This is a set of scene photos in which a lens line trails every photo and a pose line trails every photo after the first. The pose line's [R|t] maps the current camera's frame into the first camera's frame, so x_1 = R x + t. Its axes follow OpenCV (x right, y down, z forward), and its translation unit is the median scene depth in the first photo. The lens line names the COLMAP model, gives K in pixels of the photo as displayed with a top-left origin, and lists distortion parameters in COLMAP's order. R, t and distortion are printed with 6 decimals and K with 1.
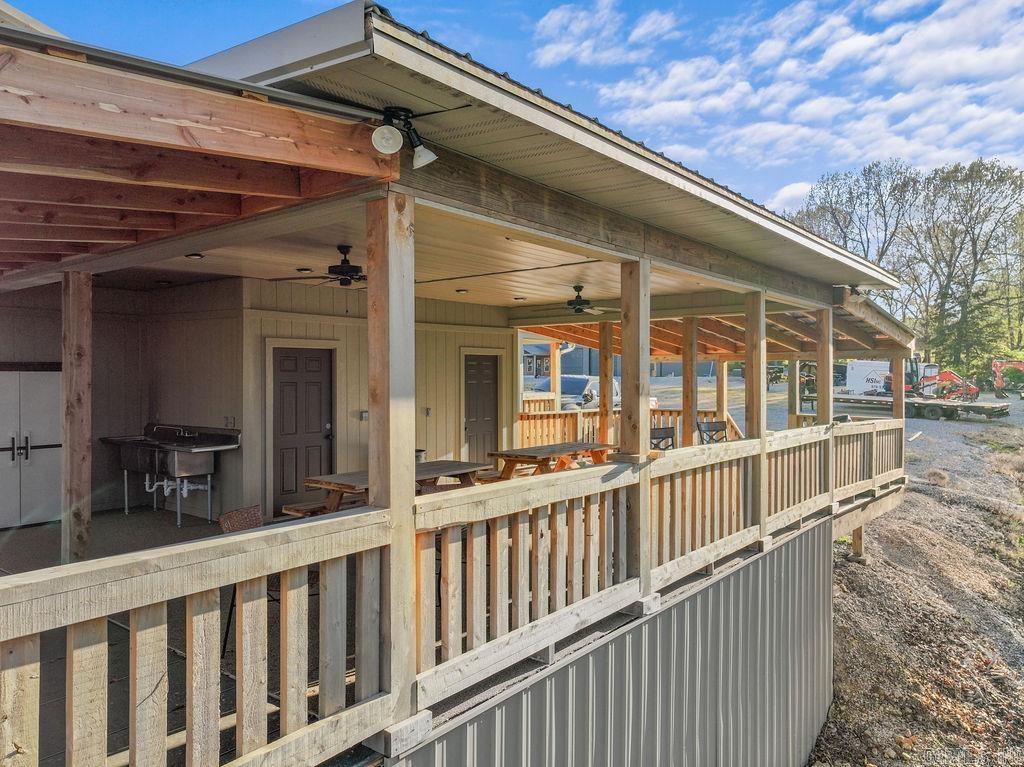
lens RADIAL K [[729.8, 0, 512.0], [0, 729.8, 383.5], [0, 0, 1]] dist [0.006692, 0.003407]
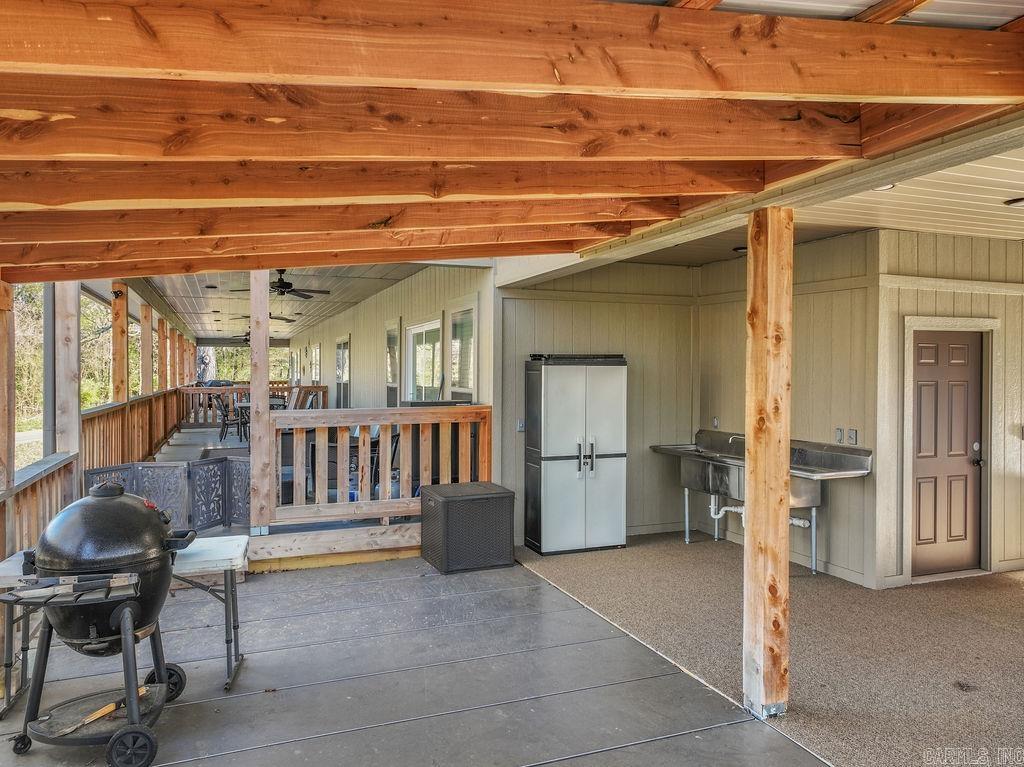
lens RADIAL K [[729.8, 0, 512.0], [0, 729.8, 383.5], [0, 0, 1]] dist [0.006692, 0.003407]
pose [[0.866467, 0.010344, -0.499128, -0.319778], [-0.007629, 0.999943, 0.007480, -0.001793], [0.499177, -0.002673, 0.866496, 0.224864]]
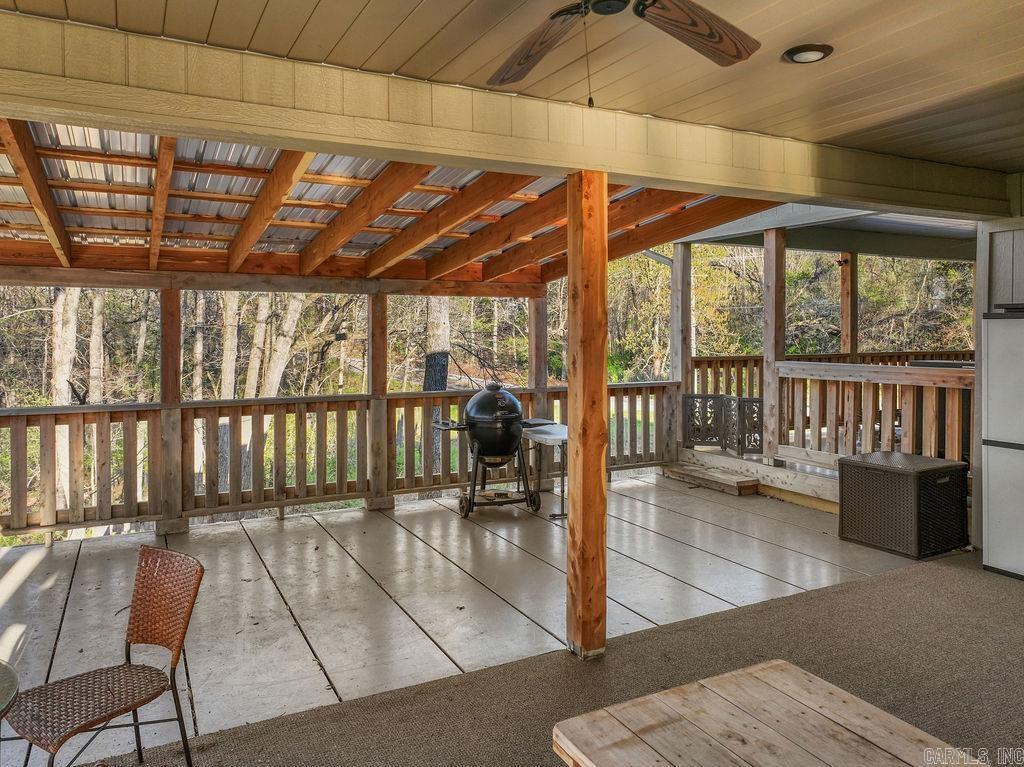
lens RADIAL K [[729.8, 0, 512.0], [0, 729.8, 383.5], [0, 0, 1]] dist [0.006692, 0.003407]
pose [[-0.400168, 0.071112, -0.913678, 0.024257], [-0.009082, 0.996628, 0.081545, -0.008298], [0.916397, 0.040929, -0.398173, 0.816460]]
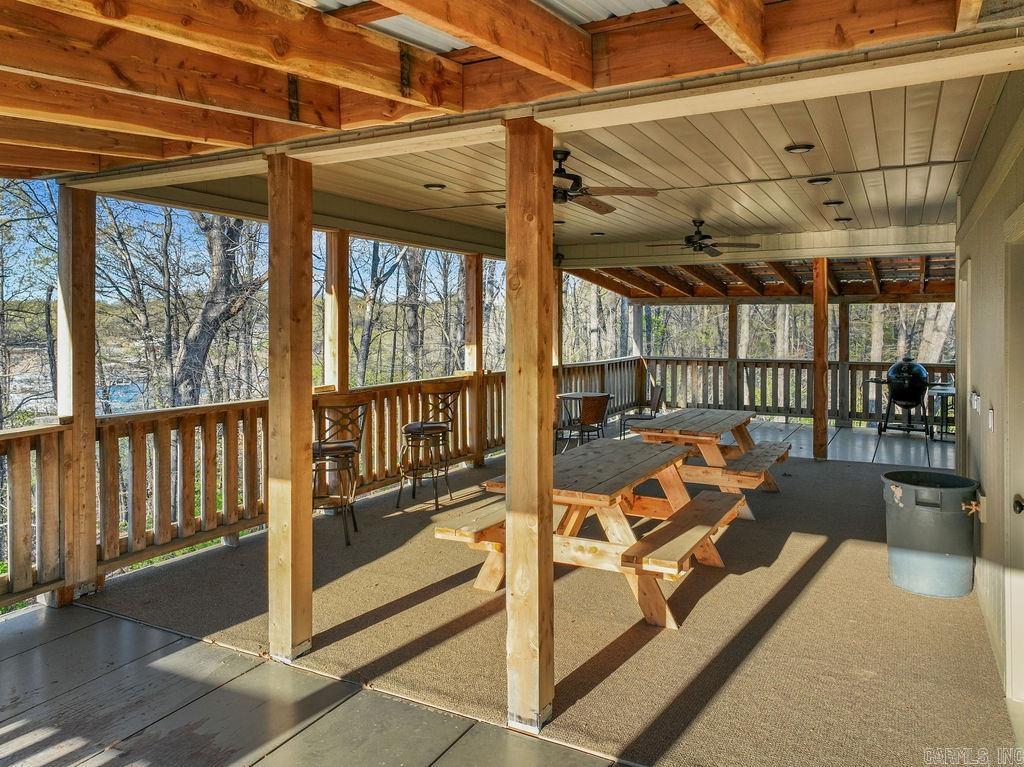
lens RADIAL K [[729.8, 0, 512.0], [0, 729.8, 383.5], [0, 0, 1]] dist [0.006692, 0.003407]
pose [[-0.983401, 0.015060, -0.180822, 0.243517], [-0.001704, 0.995739, 0.092196, -0.015386], [0.181440, 0.090973, -0.979185, 1.677633]]
